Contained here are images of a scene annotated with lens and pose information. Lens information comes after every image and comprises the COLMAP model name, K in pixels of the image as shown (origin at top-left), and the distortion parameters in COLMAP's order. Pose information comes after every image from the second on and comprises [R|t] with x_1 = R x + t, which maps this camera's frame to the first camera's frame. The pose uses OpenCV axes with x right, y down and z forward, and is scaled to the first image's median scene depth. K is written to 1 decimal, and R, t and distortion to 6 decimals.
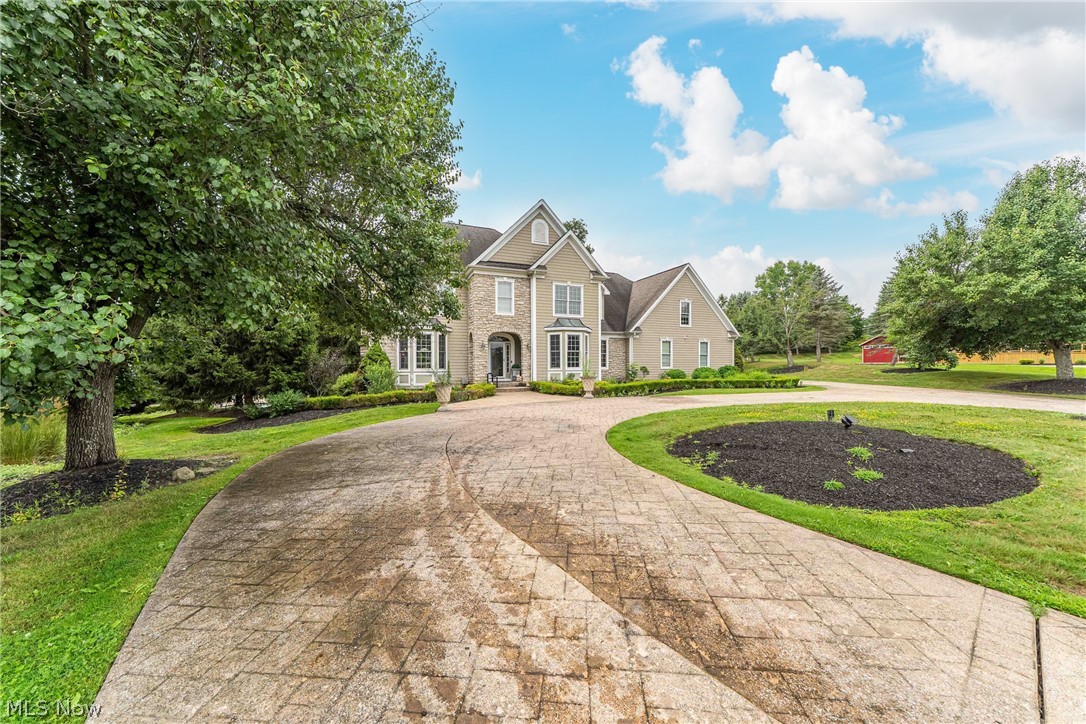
lens RADIAL K [[363.8, 0, 541.2], [0, 363.8, 363.3], [0, 0, 1]] dist [0.000177, 0.000028]
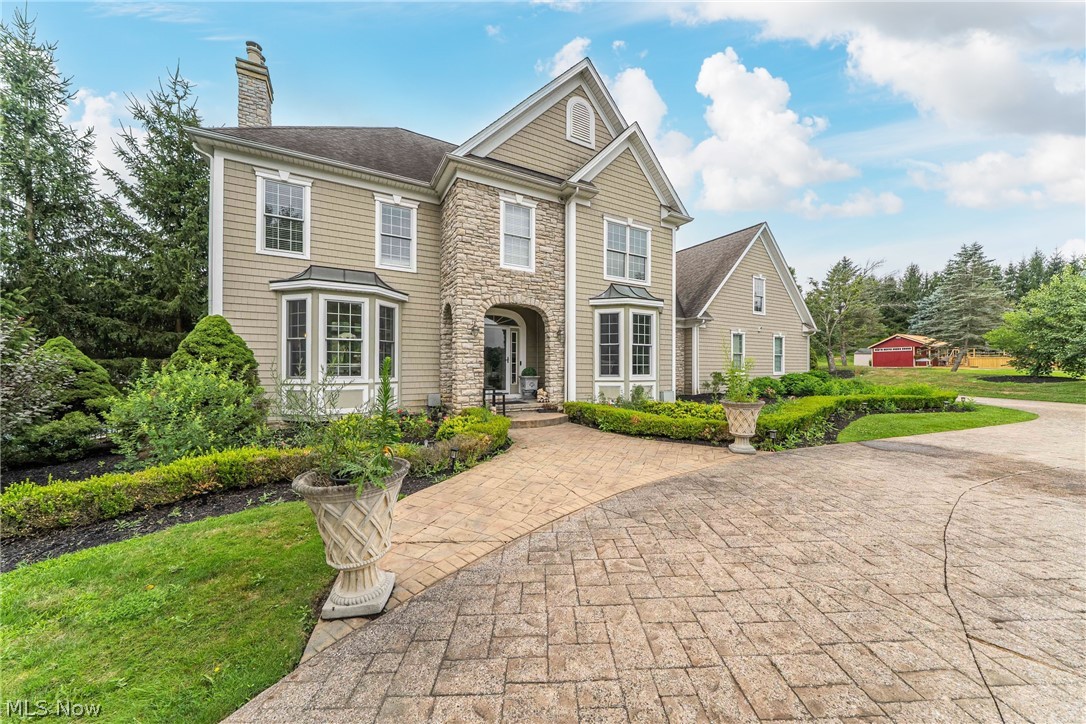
lens RADIAL K [[363.8, 0, 543.8], [0, 363.8, 362.9], [0, 0, 1]] dist [0.000177, 0.000028]
pose [[0.993612, 0.009519, 0.112448, -0.116093], [-0.009227, 0.999953, -0.003118, -0.003670], [-0.112472, 0.002061, 0.993653, 0.484393]]
